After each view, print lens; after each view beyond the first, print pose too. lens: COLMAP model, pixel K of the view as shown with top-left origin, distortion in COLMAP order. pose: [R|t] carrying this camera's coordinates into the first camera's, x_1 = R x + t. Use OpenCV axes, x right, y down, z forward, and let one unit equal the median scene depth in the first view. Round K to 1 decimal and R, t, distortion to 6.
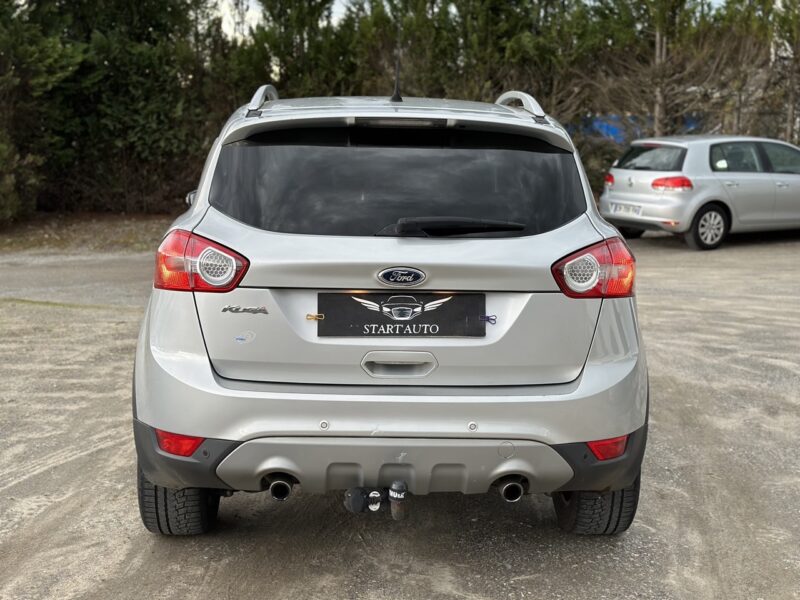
lens RADIAL K [[1118.7, 0, 400.1], [0, 1118.7, 299.9], [0, 0, 1]] dist [0.154280, 0.000000]
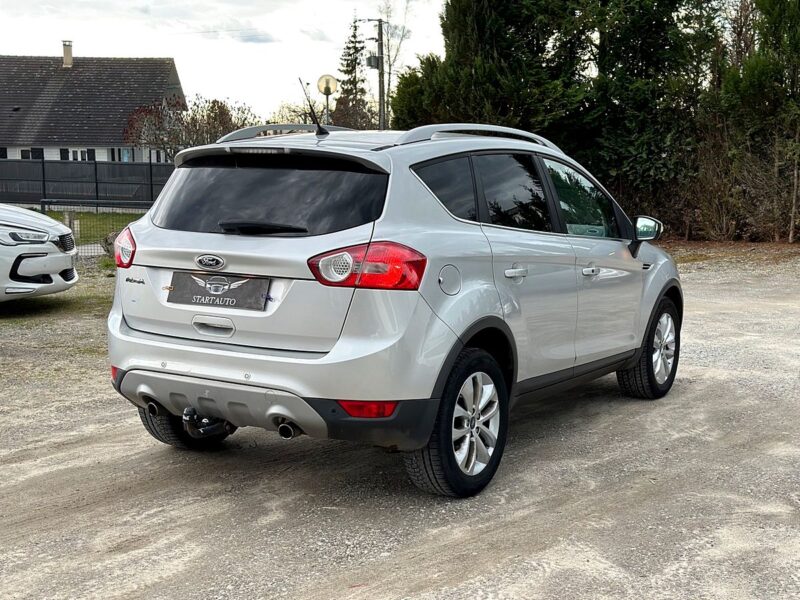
lens RADIAL K [[1118.7, 0, 396.8], [0, 1118.7, 305.2], [0, 0, 1]] dist [0.154280, 0.000000]
pose [[0.835093, 0.063436, -0.546439, 0.488202], [-0.075658, 0.997134, 0.000133, 0.007565], [0.544882, 0.041232, 0.837499, -0.016712]]
